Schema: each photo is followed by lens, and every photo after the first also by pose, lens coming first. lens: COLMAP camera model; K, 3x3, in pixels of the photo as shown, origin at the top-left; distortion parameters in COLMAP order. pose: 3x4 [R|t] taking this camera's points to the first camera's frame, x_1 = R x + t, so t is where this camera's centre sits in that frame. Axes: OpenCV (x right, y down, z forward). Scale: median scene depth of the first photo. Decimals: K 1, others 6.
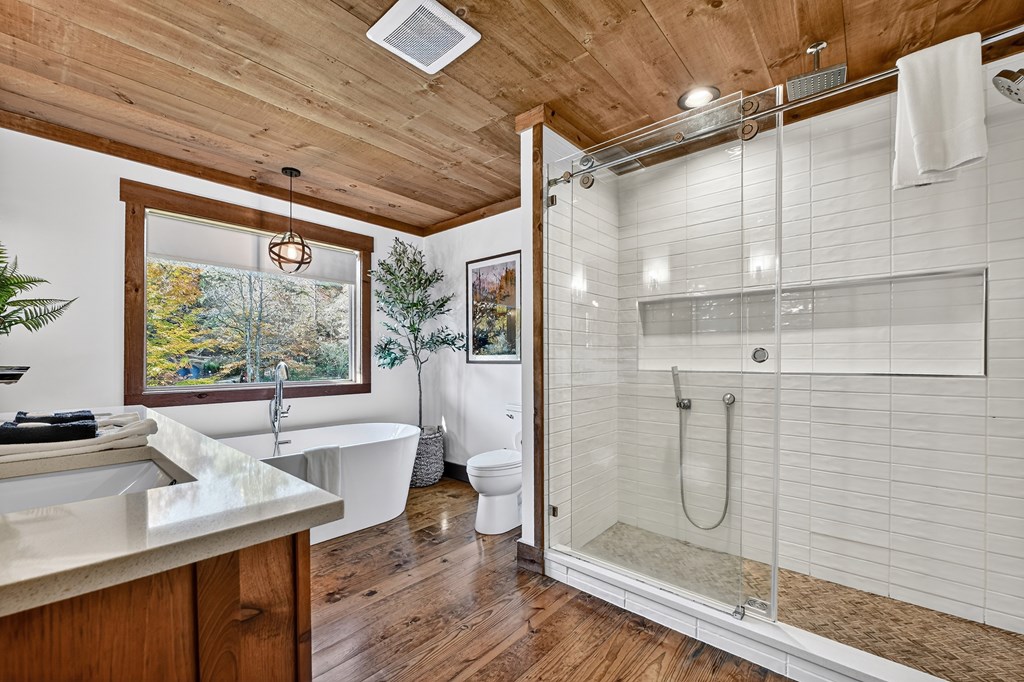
lens RADIAL K [[413.7, 0, 517.5], [0, 413.7, 352.1], [0, 0, 1]] dist [-0.023788, -0.000254]
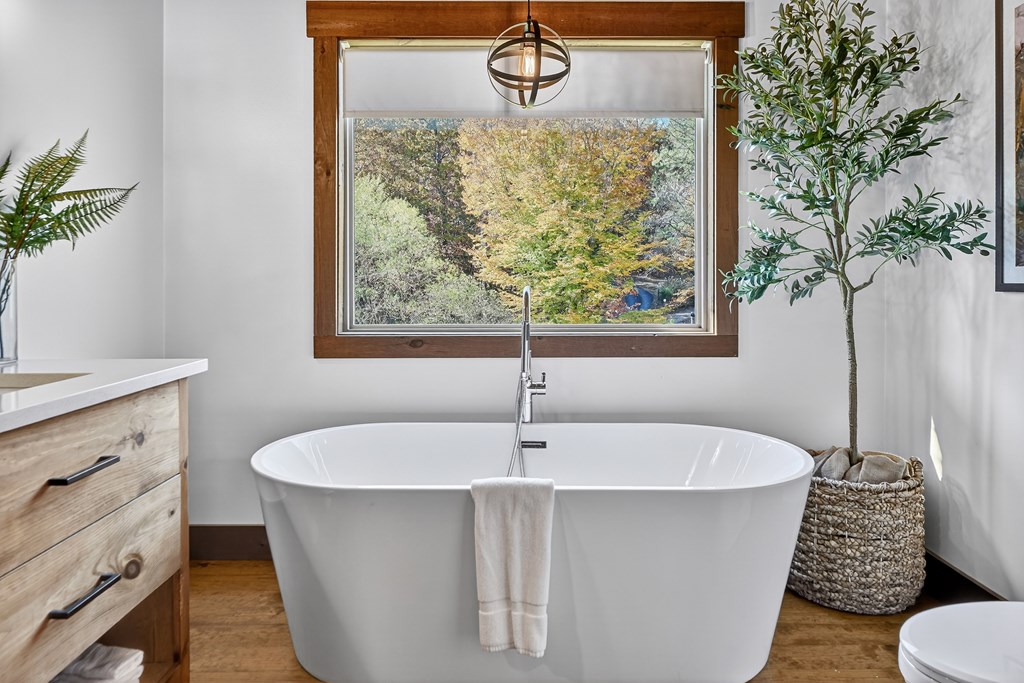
lens RADIAL K [[691.4, 0, 516.1], [0, 691.4, 288.5], [0, 0, 1]] dist [0.004129, -0.000992]
pose [[0.650289, 0.005614, -0.759666, 0.053469], [0.014100, 0.999711, 0.019458, 0.008091], [0.759556, -0.023364, 0.650022, 0.338431]]
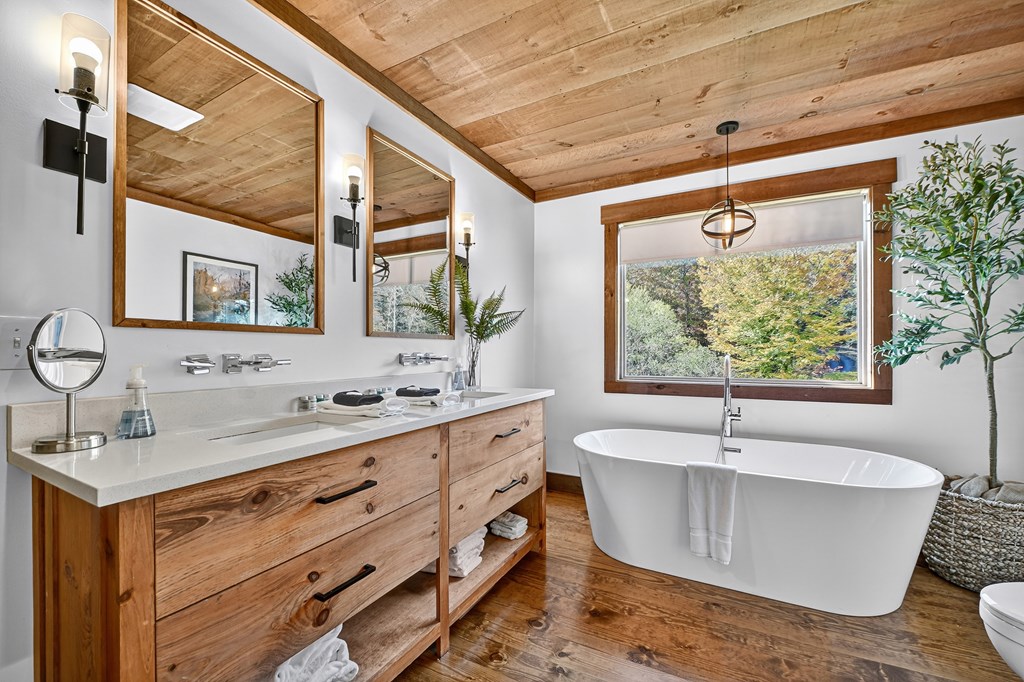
lens RADIAL K [[413.7, 0, 517.5], [0, 413.7, 352.1], [0, 0, 1]] dist [-0.023788, -0.000254]
pose [[0.209322, -0.000049, -0.977847, 0.133444], [0.018896, 0.999813, 0.003994, 0.004823], [0.977664, -0.019314, 0.209284, 0.307629]]
